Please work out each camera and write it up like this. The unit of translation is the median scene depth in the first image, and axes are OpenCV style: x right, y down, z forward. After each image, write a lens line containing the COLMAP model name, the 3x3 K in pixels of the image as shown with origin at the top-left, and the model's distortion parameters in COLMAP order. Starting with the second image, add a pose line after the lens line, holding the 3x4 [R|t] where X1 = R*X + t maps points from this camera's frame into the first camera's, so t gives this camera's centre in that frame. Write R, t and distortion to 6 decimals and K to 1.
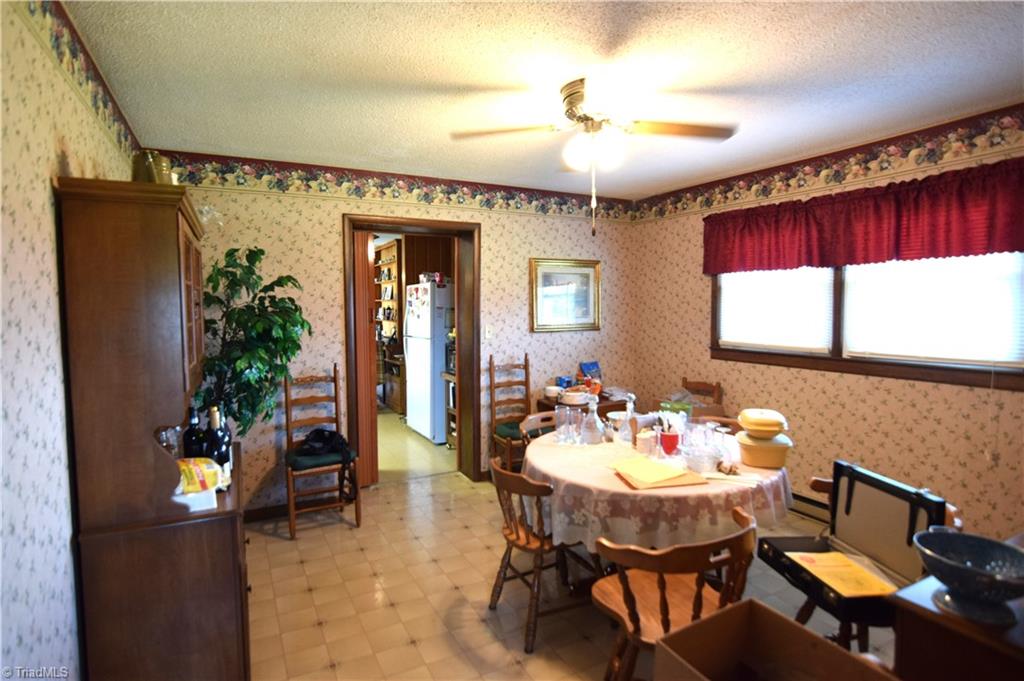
lens RADIAL K [[510.4, 0, 512.1], [0, 510.4, 338.7], [0, 0, 1]] dist [0.001822, 0.000357]
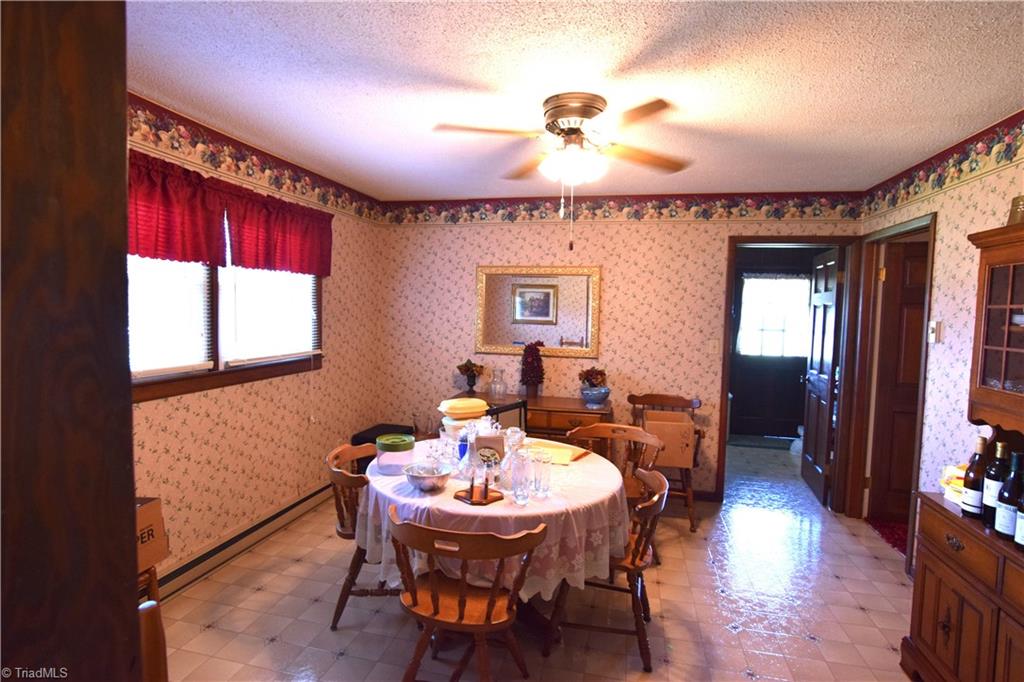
lens RADIAL K [[510.4, 0, 512.3], [0, 510.4, 336.8], [0, 0, 1]] dist [0.001822, 0.000357]
pose [[-0.742929, -0.056694, 0.666965, -0.327288], [0.019395, 0.994165, 0.106111, -0.108507], [-0.669090, 0.091769, -0.737494, 1.363846]]
